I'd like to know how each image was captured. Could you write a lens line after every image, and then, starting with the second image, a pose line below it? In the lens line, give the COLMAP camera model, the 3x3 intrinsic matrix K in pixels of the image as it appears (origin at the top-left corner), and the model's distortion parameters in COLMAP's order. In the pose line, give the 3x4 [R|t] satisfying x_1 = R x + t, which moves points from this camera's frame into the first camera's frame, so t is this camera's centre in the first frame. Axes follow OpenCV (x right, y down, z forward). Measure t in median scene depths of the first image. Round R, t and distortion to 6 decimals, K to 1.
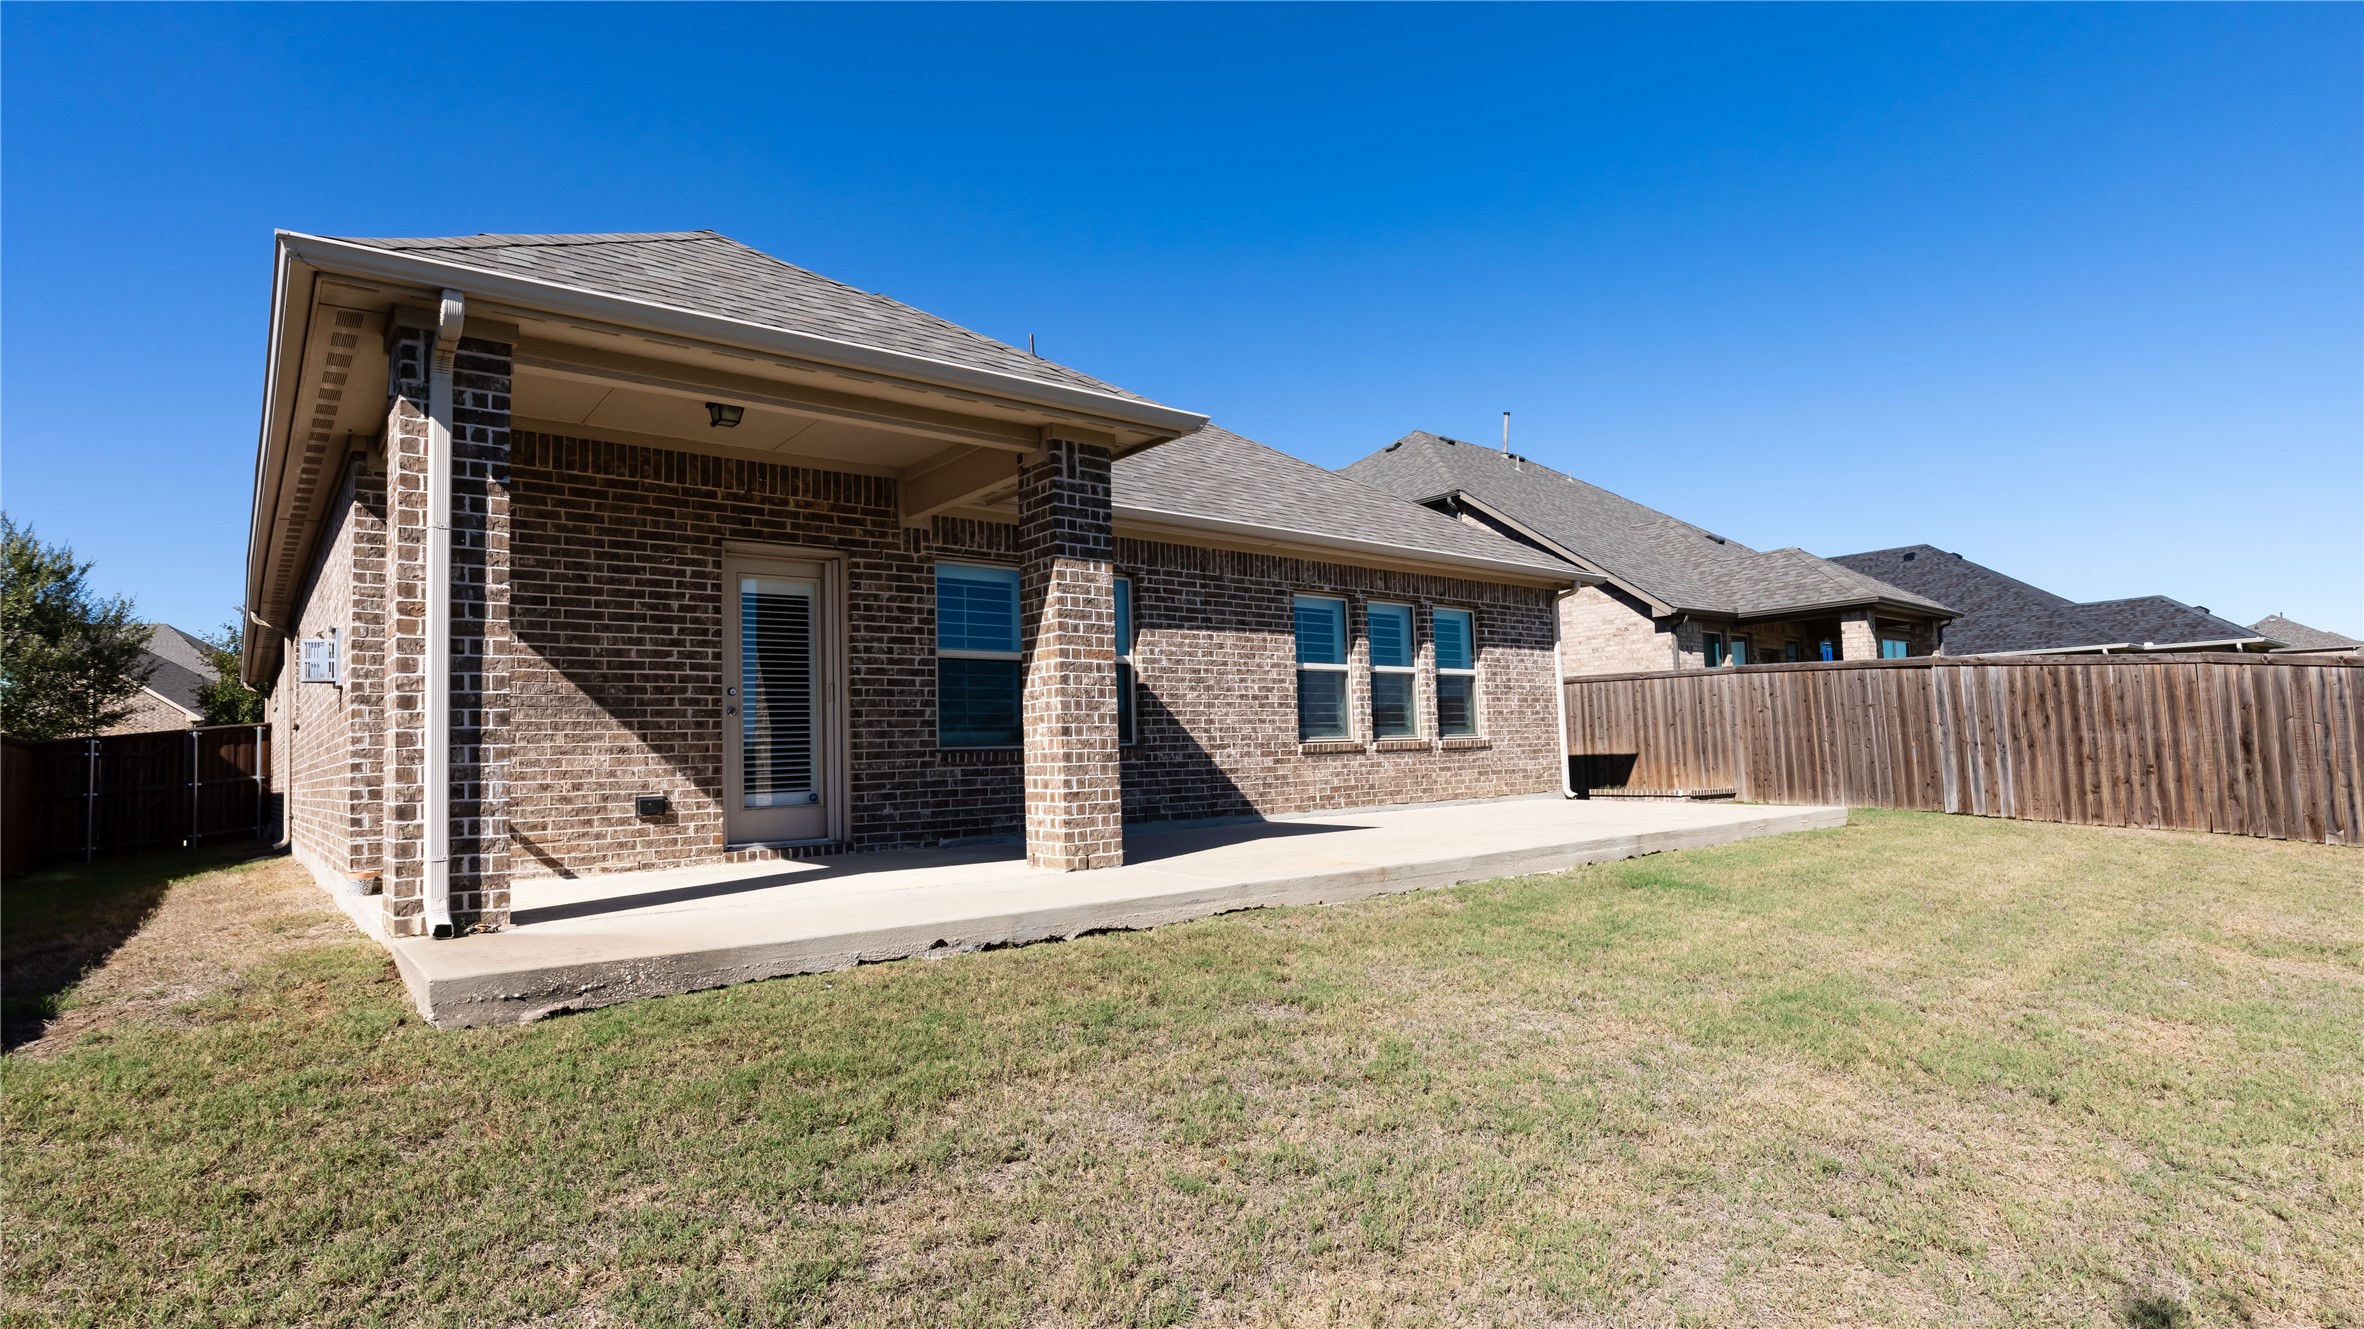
lens RADIAL K [[1202.8, 0, 1224.9], [0, 1202.8, 669.8], [0, 0, 1]] dist [0.000468, -0.000139]
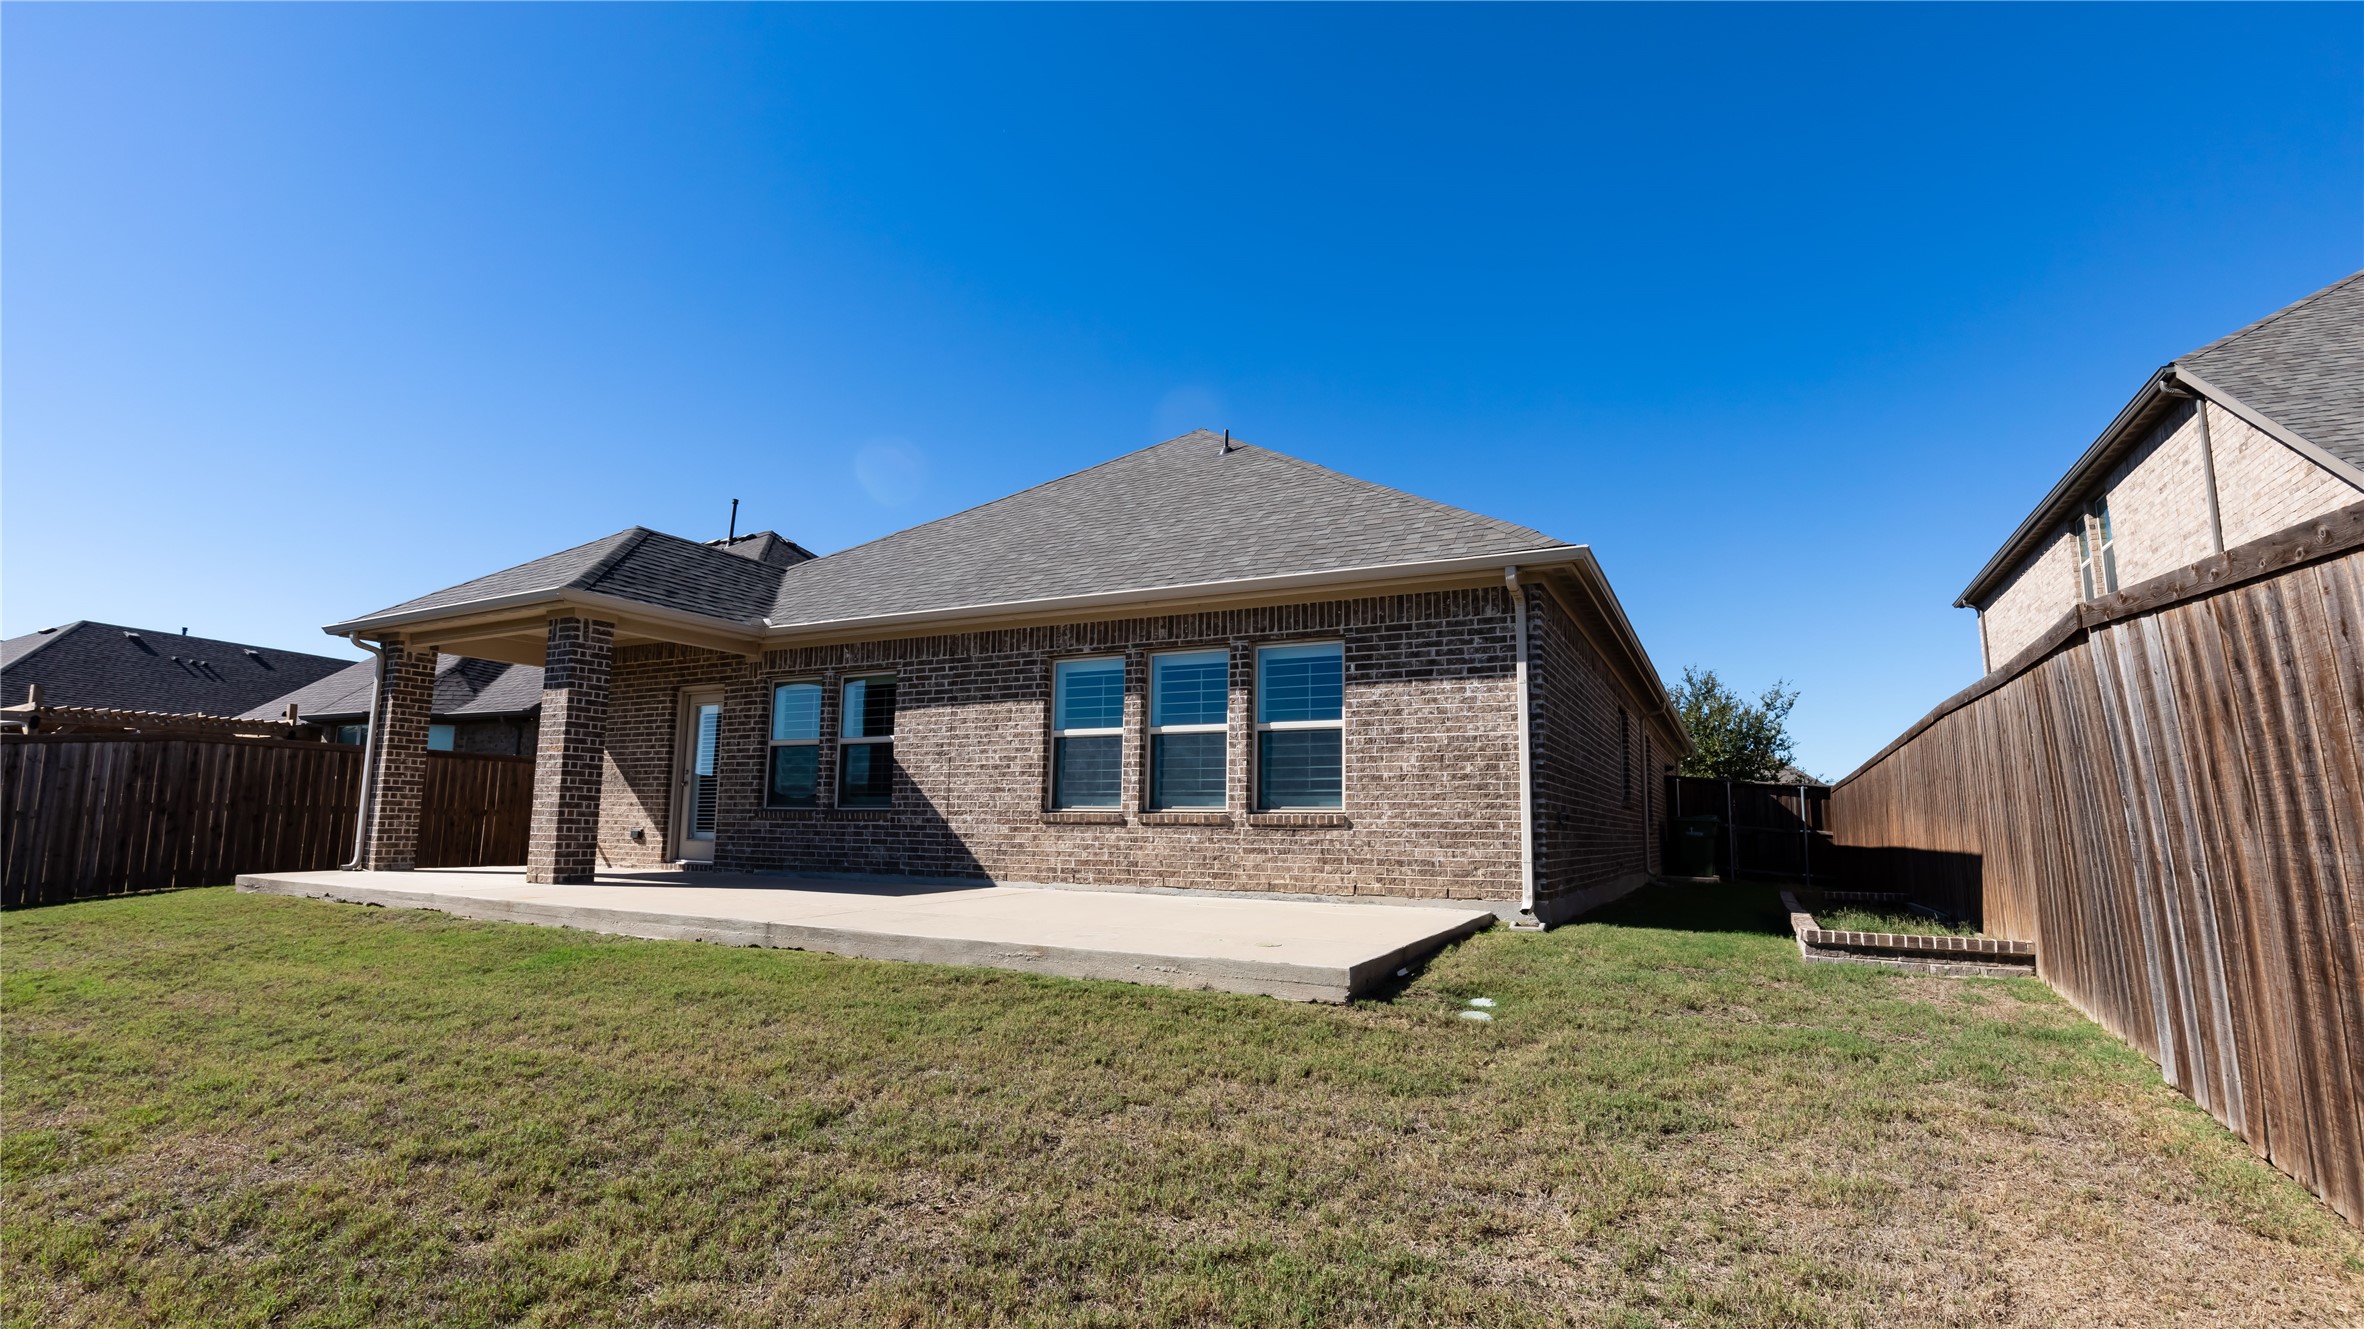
lens RADIAL K [[1087.3, 0, 1192.9], [0, 1087.3, 672.3], [0, 0, 1]] dist [-0.001991, -0.000604]
pose [[0.349722, -0.098395, -0.931672, 0.958576], [0.041058, 0.995124, -0.089684, 0.032401], [0.935954, -0.006888, 0.352056, 0.813244]]
